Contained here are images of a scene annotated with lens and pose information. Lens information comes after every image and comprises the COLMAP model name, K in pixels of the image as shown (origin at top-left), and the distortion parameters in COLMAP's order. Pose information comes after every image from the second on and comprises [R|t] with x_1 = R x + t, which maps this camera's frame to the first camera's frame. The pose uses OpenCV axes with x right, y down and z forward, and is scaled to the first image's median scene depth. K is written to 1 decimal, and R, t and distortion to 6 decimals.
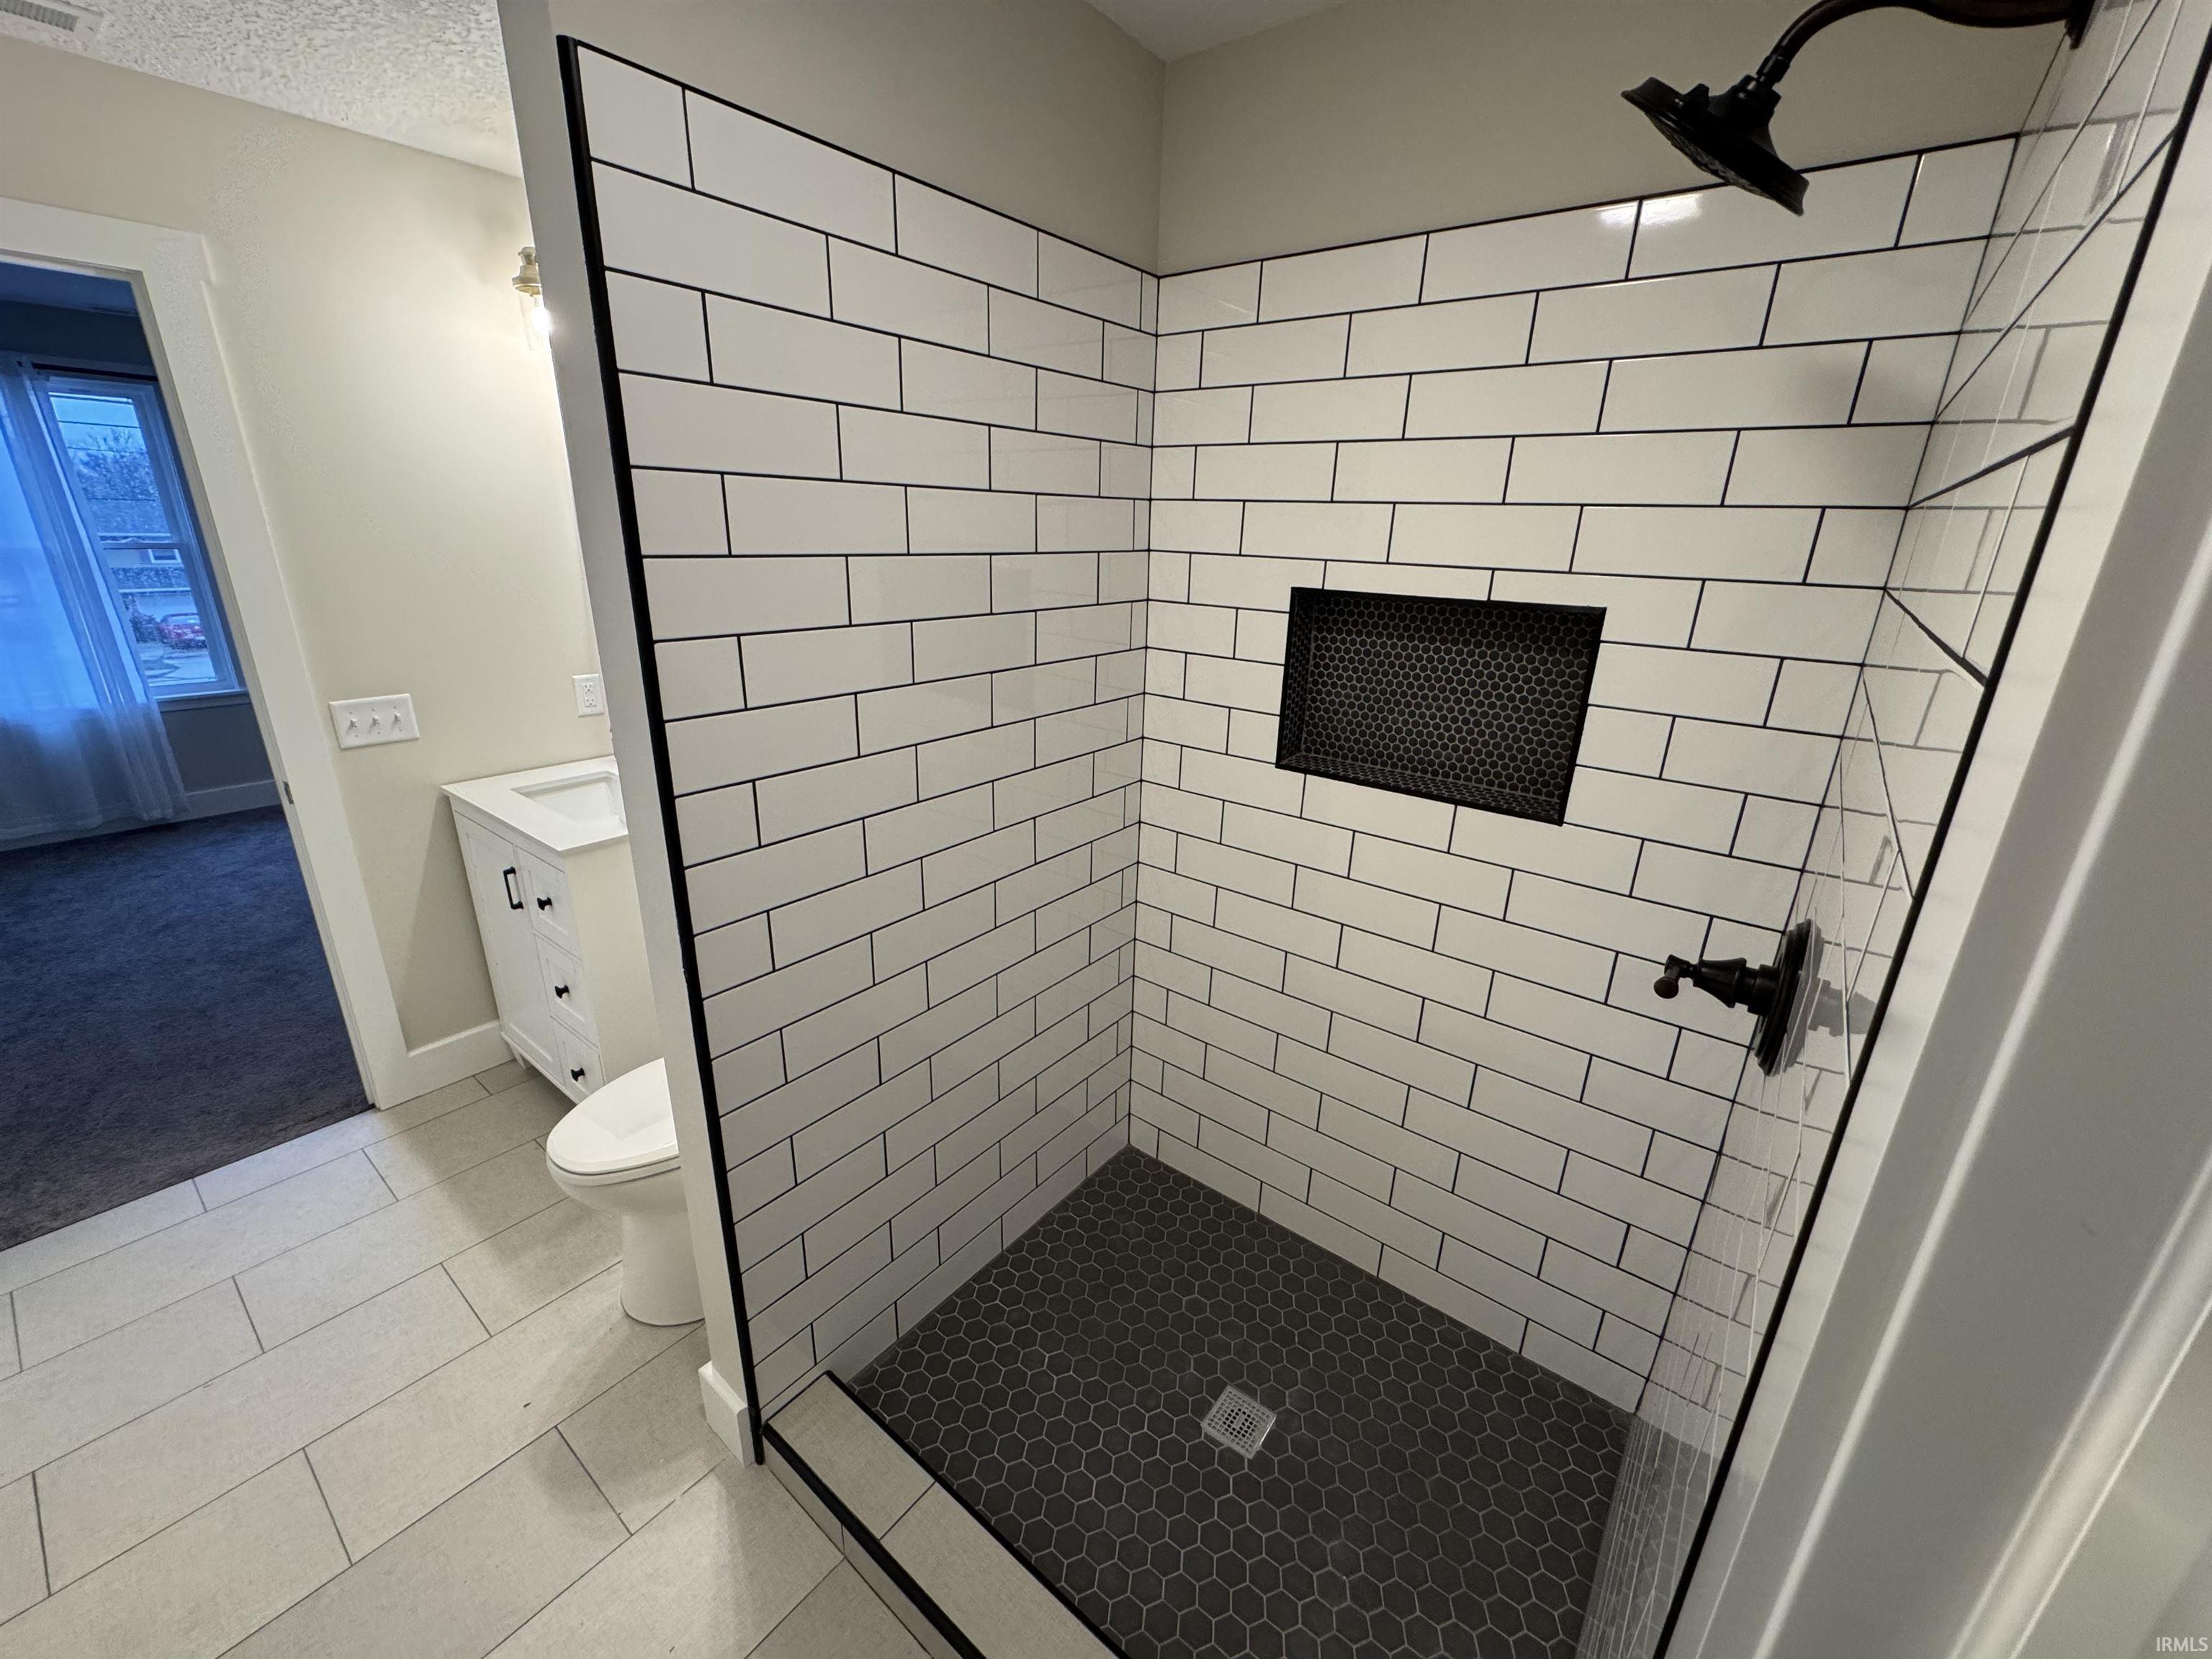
lens RADIAL K [[889.3, 0, 1106.0], [0, 889.3, 829.5], [0, 0, 1]] dist [0.000325, -0.000162]
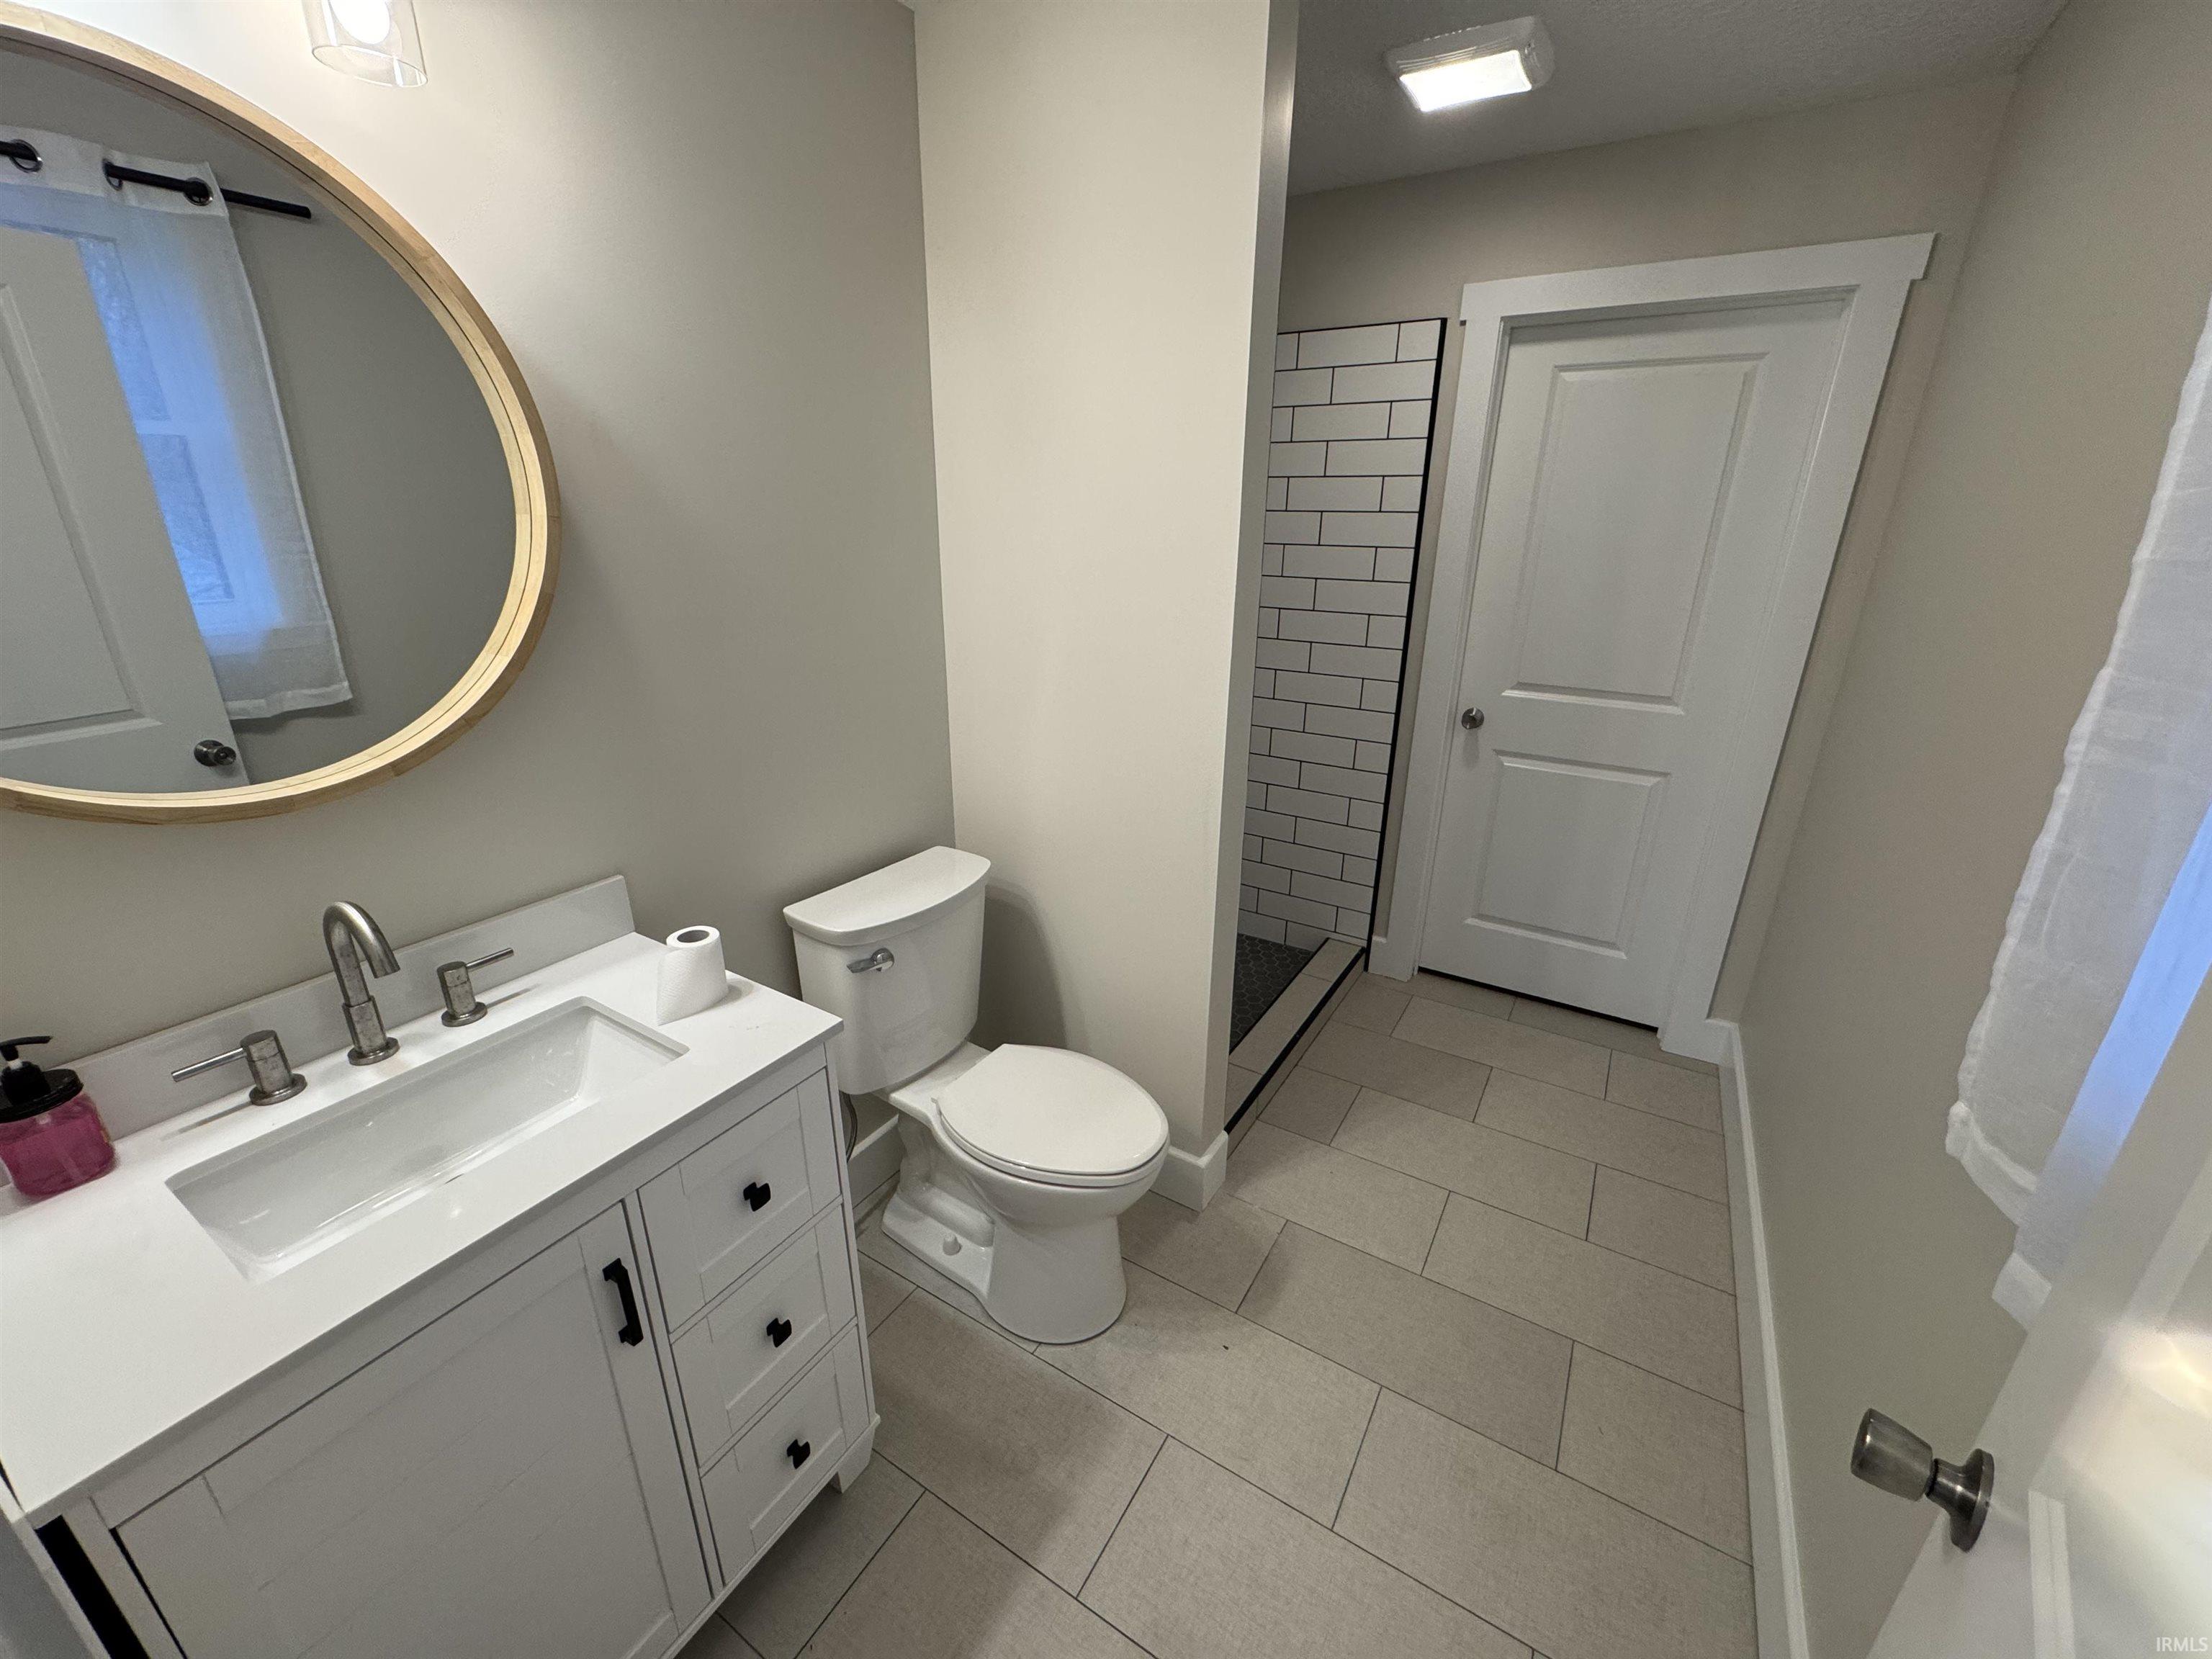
lens RADIAL K [[889.3, 0, 1106.0], [0, 889.3, 829.5], [0, 0, 1]] dist [0.000325, -0.000162]
pose [[-0.114481, -0.369615, 0.922106, -1.185766], [0.314200, 0.867088, 0.386571, -0.283685], [-0.942429, 0.333981, 0.016868, 0.789110]]
